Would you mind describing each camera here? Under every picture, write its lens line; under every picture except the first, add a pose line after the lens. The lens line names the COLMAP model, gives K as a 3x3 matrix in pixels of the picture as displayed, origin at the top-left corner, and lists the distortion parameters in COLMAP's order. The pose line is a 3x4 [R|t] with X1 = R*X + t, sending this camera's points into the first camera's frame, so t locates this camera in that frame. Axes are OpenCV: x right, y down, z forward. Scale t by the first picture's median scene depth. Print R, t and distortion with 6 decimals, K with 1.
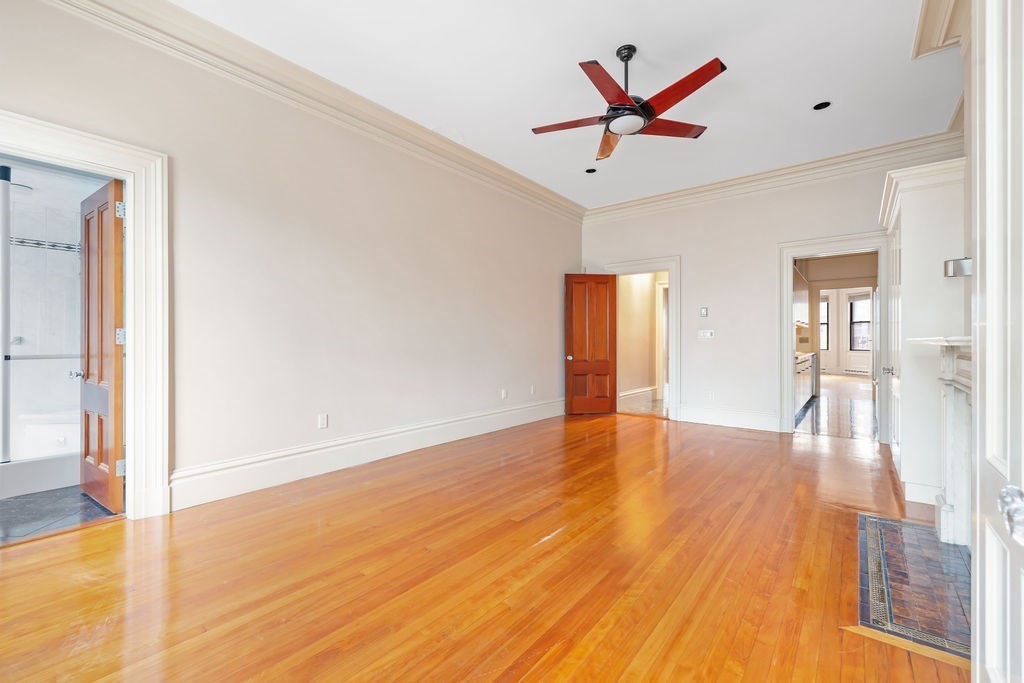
lens RADIAL K [[433.8, 0, 515.3], [0, 433.8, 341.8], [0, 0, 1]] dist [-0.002781, 0.001248]
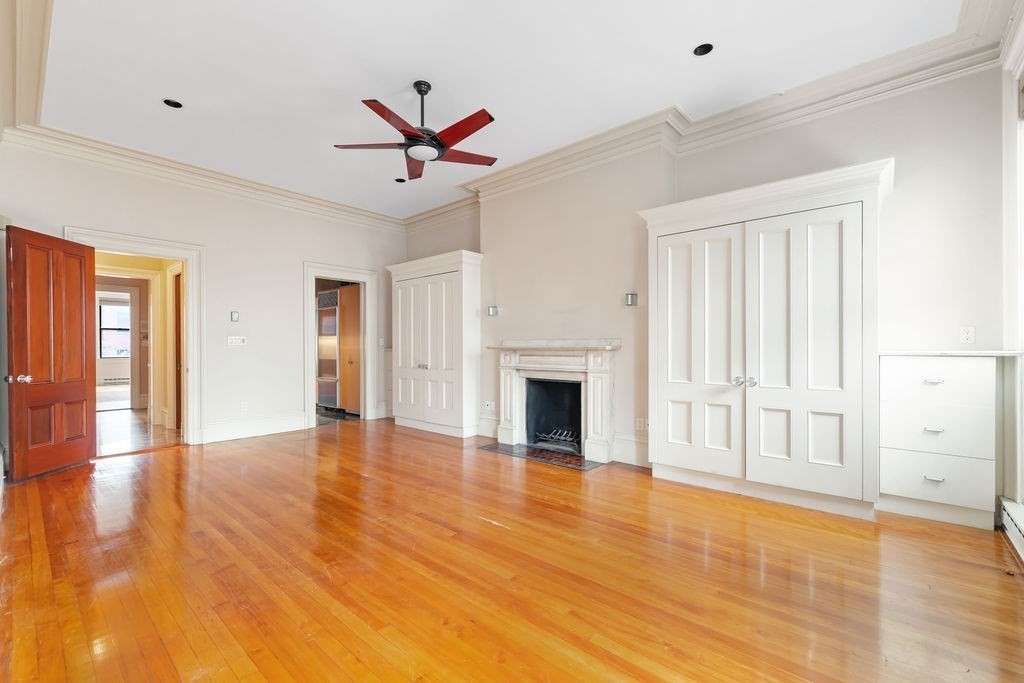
lens RADIAL K [[433.8, 0, 518.2], [0, 433.8, 343.6], [0, 0, 1]] dist [-0.002781, 0.001248]
pose [[0.045880, 0.001080, 0.998946, -0.930861], [0.011474, 0.999933, -0.001608, -0.000814], [-0.998881, 0.011536, 0.045864, 0.804551]]
